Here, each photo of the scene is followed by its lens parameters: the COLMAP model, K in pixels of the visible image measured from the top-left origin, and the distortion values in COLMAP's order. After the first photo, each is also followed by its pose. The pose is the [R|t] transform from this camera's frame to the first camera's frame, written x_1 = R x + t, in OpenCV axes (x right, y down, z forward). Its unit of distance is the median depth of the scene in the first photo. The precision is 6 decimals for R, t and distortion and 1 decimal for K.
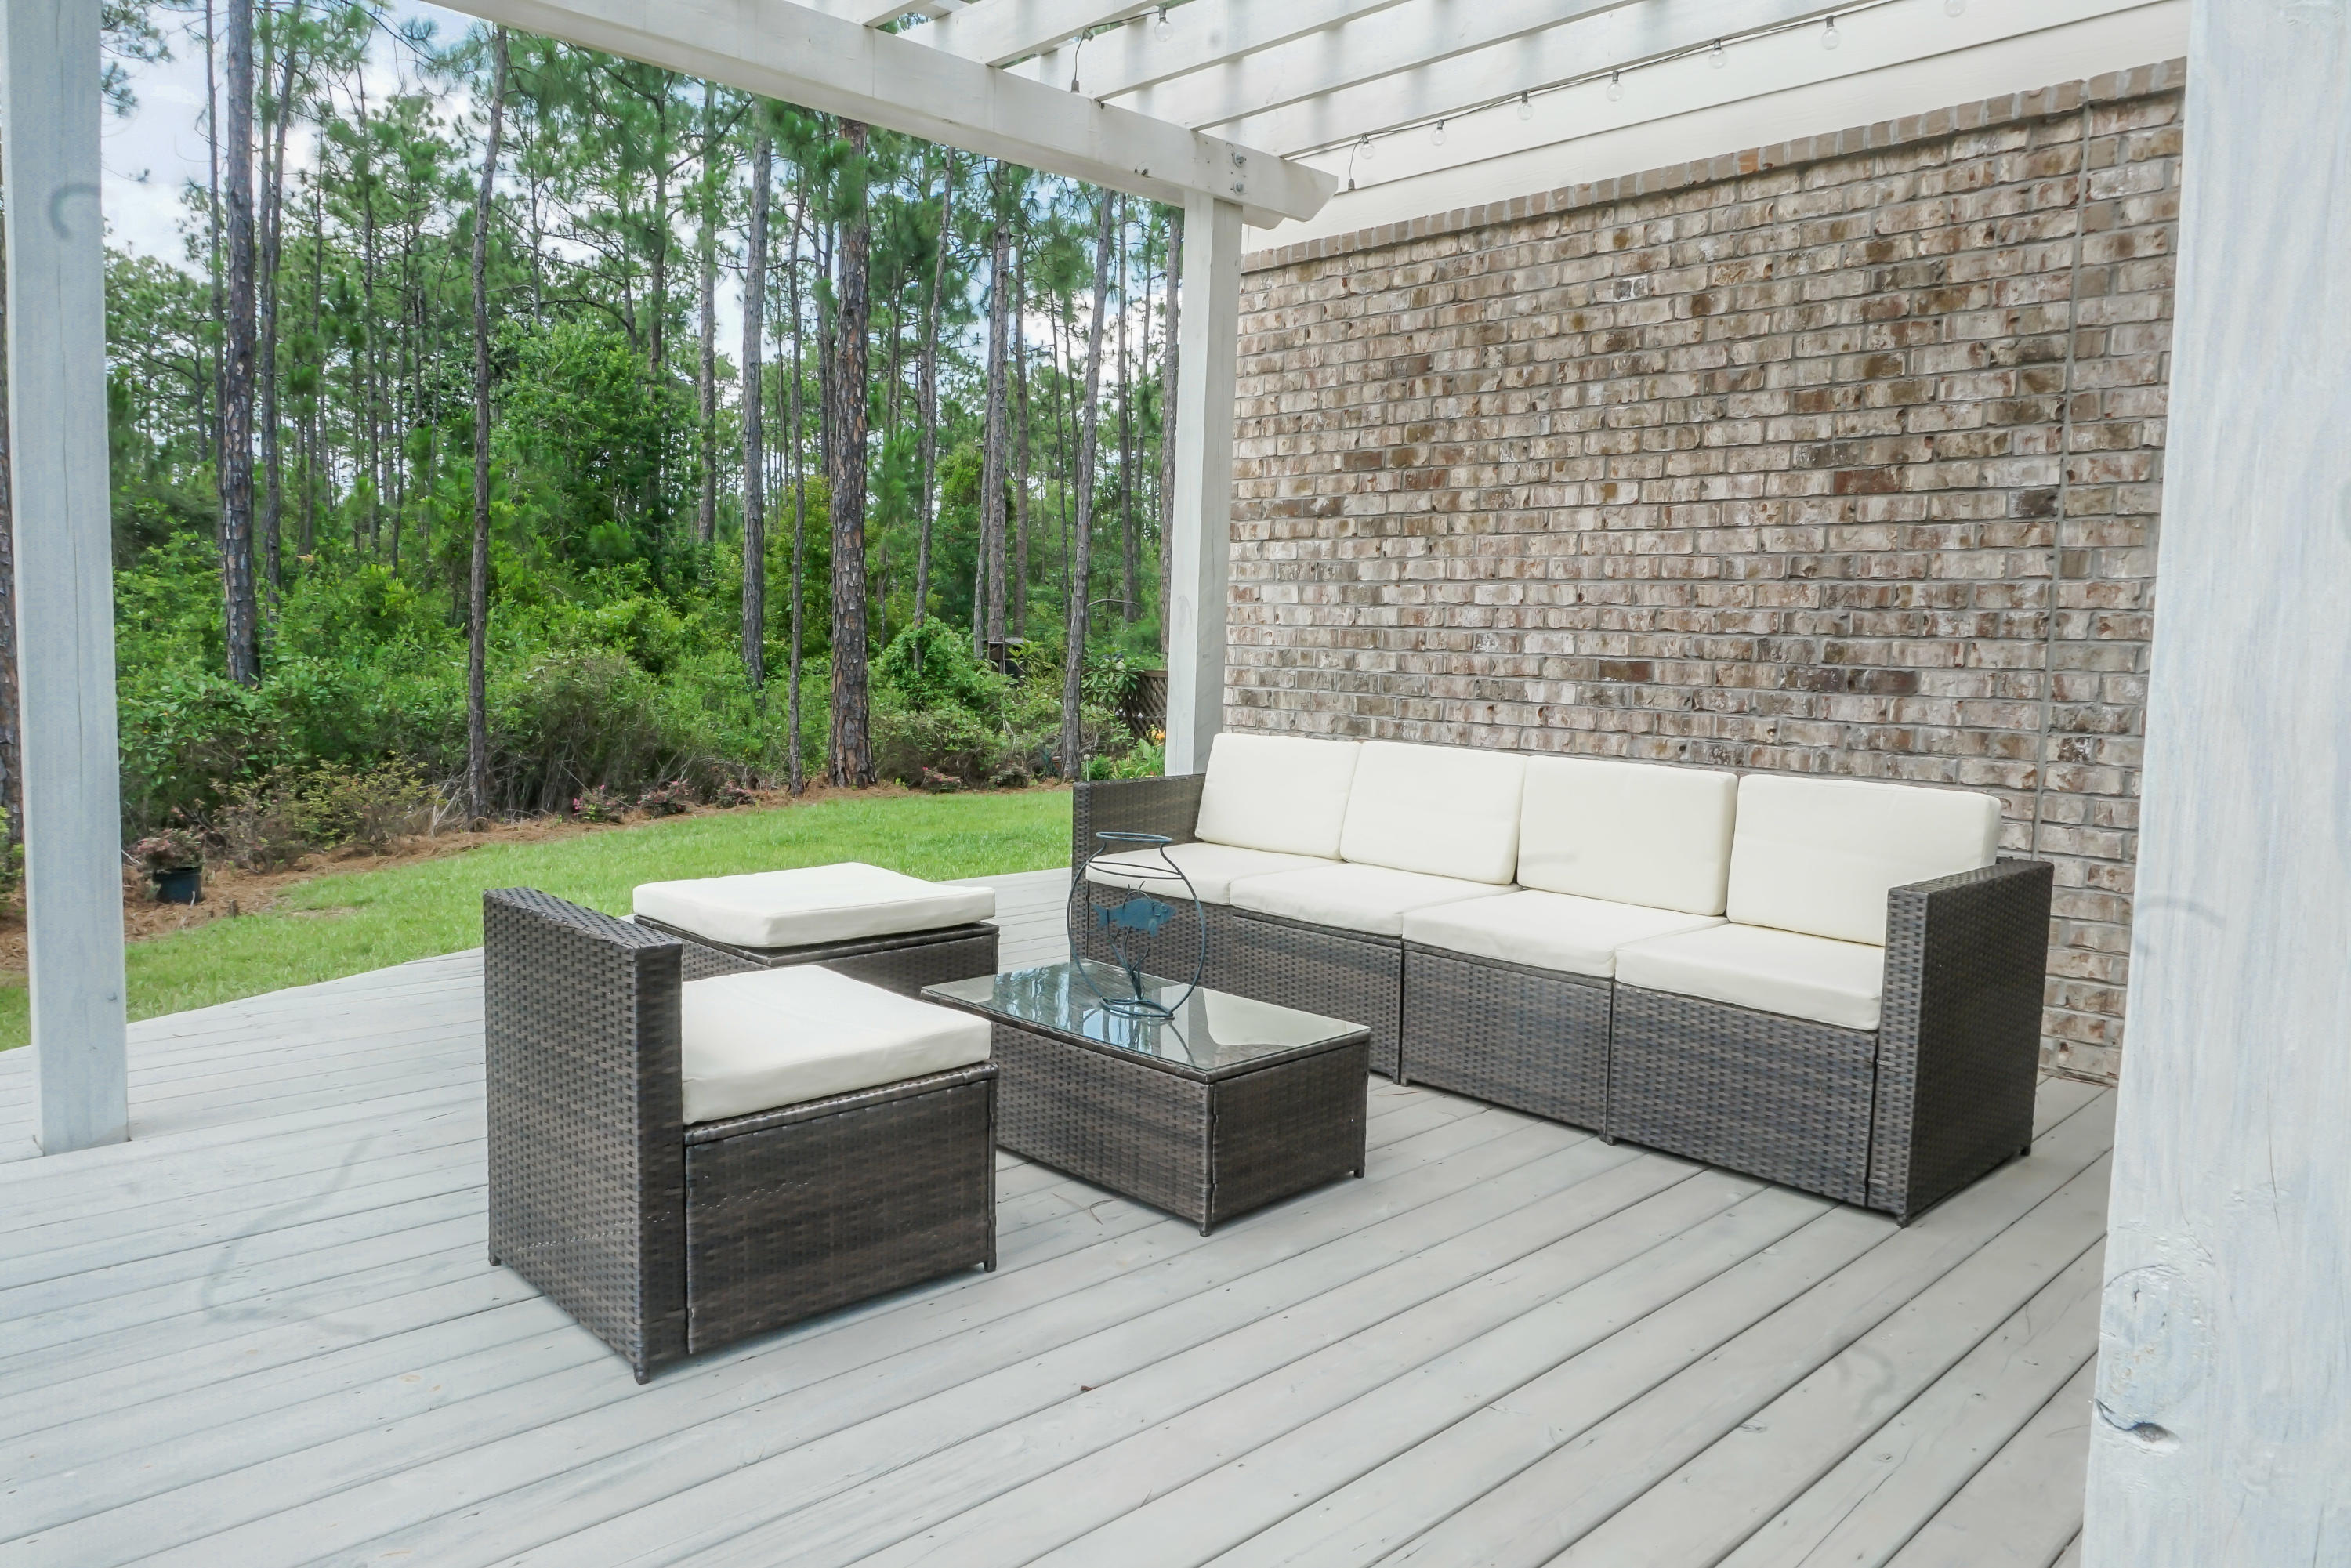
lens RADIAL K [[1606.1, 0, 1176.6], [0, 1606.1, 790.0], [0, 0, 1]] dist [-0.048864, 0.036469]
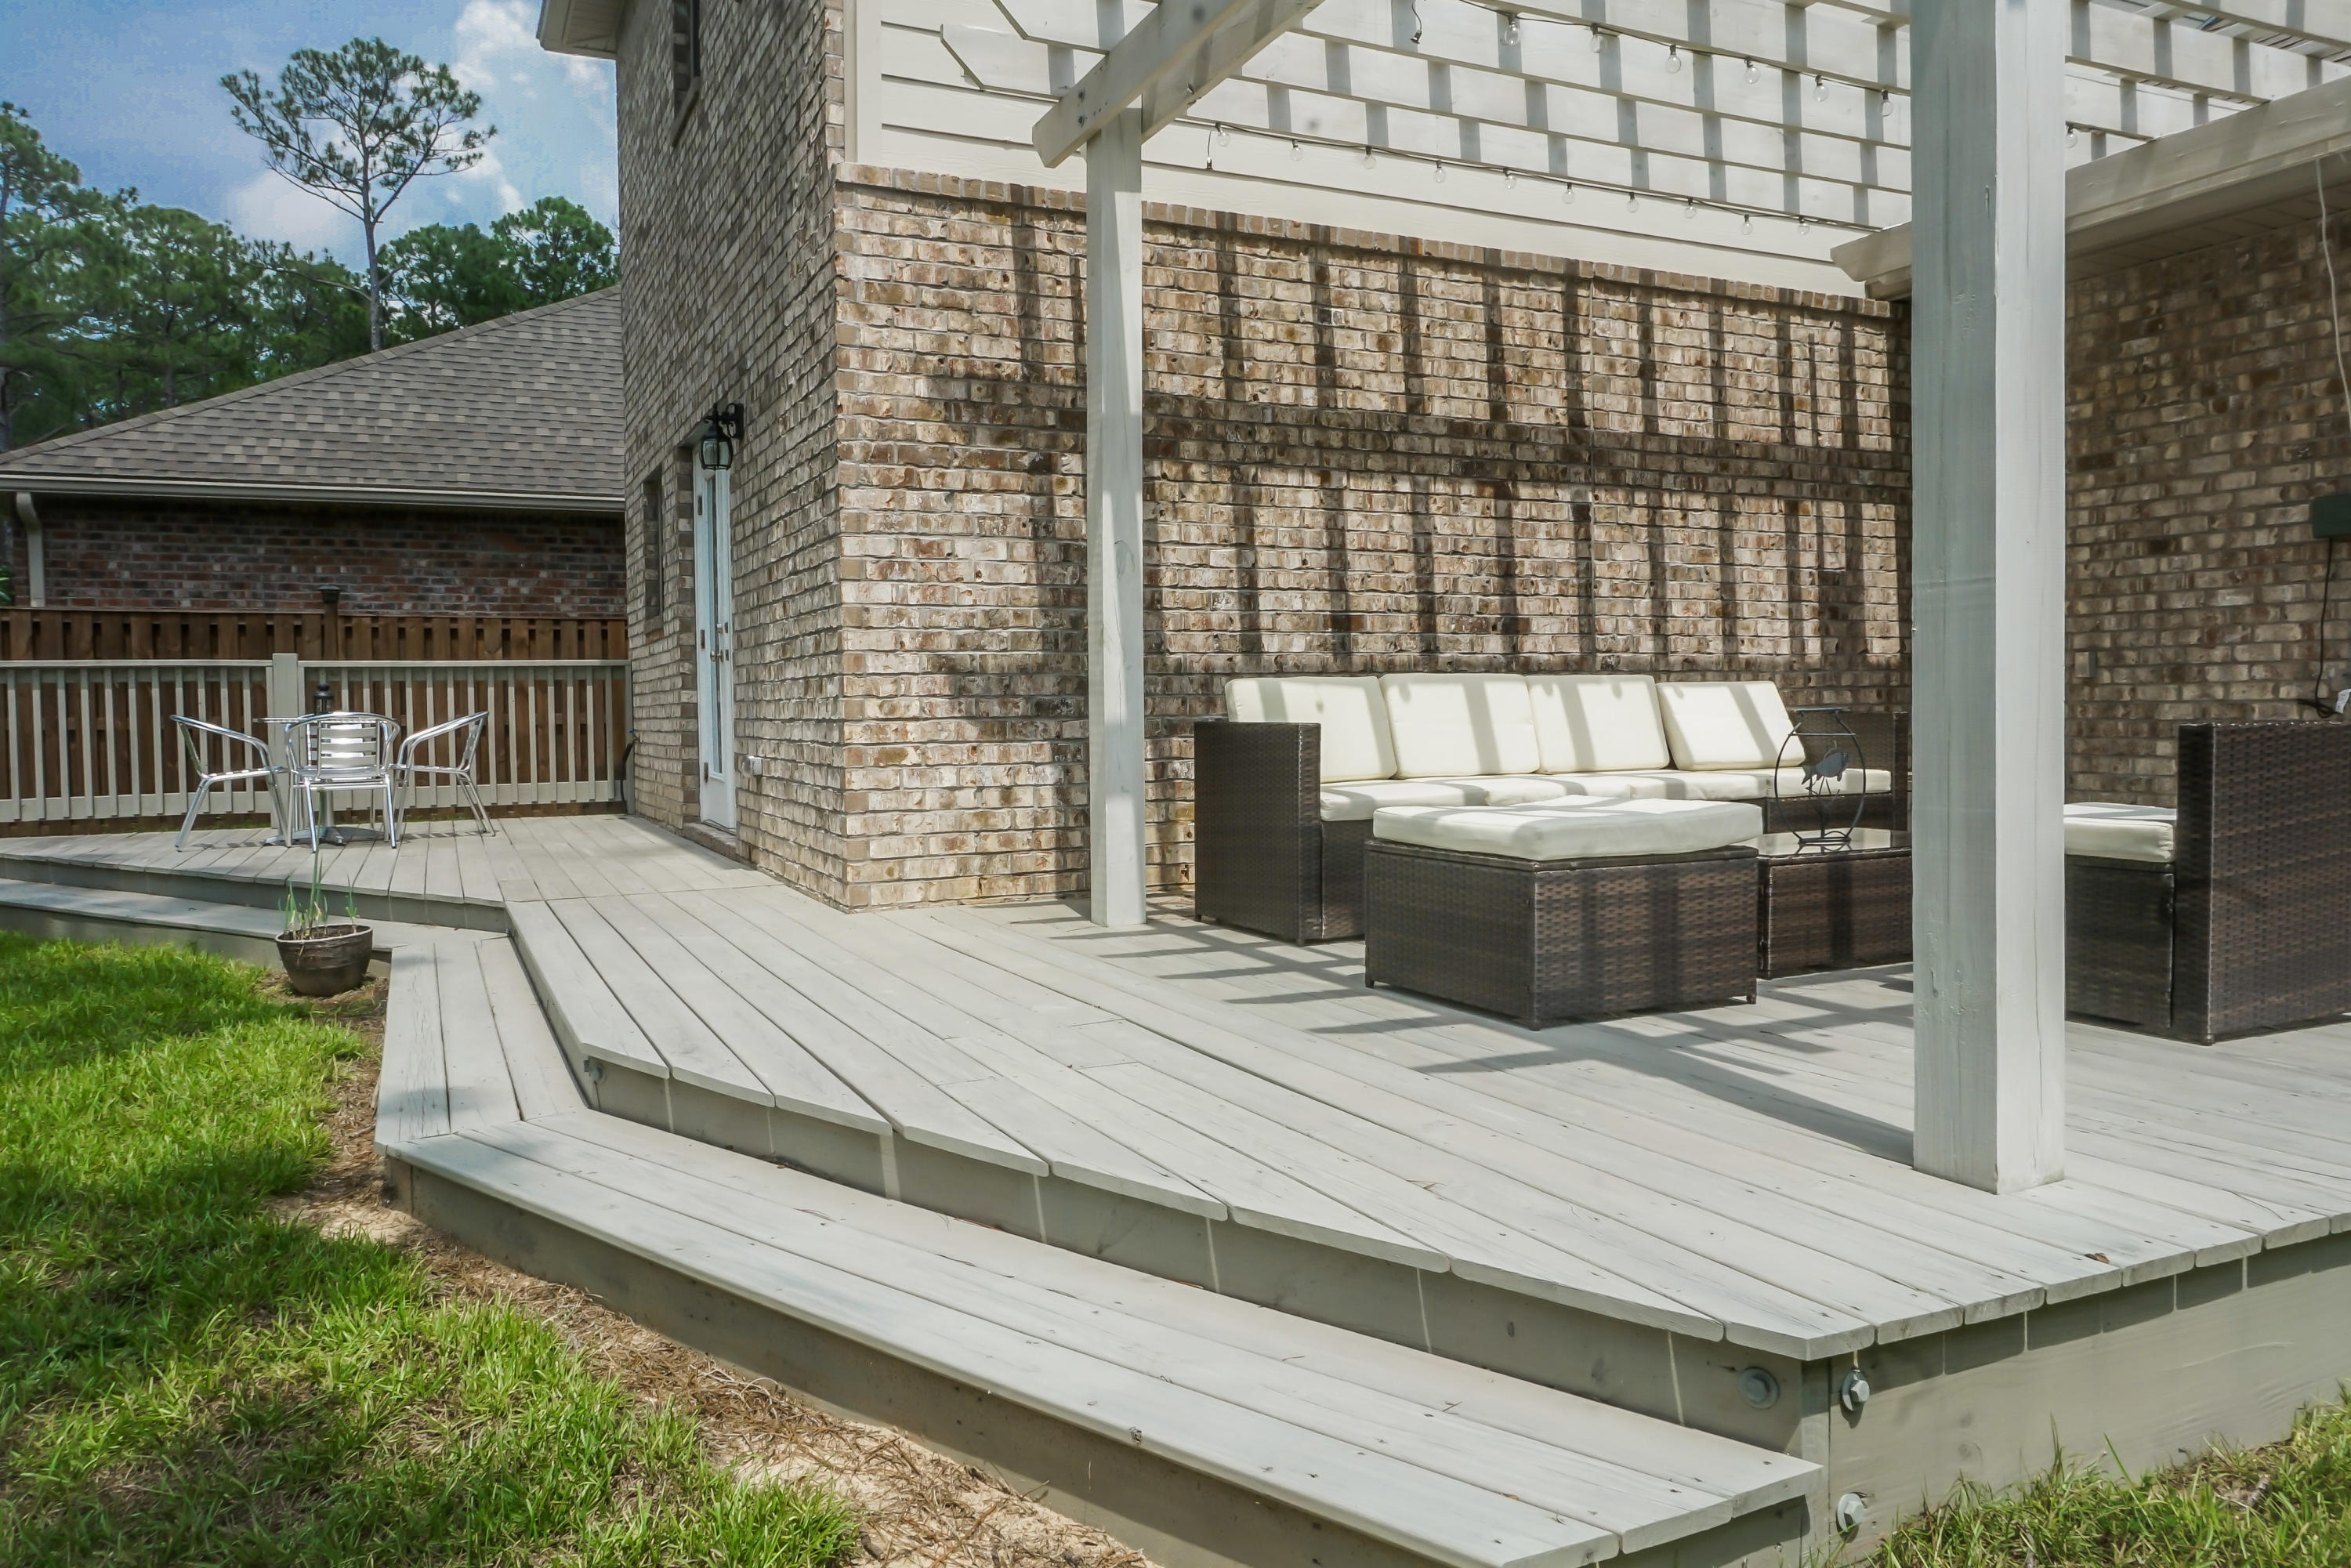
lens RADIAL K [[1606.1, 0, 1181.6], [0, 1606.1, 772.5], [0, 0, 1]] dist [-0.048864, 0.036469]
pose [[0.312485, -0.070718, 0.947287, -0.921738], [0.110833, 0.993128, 0.037579, -0.019024], [-0.943435, 0.093248, 0.318175, 0.710694]]
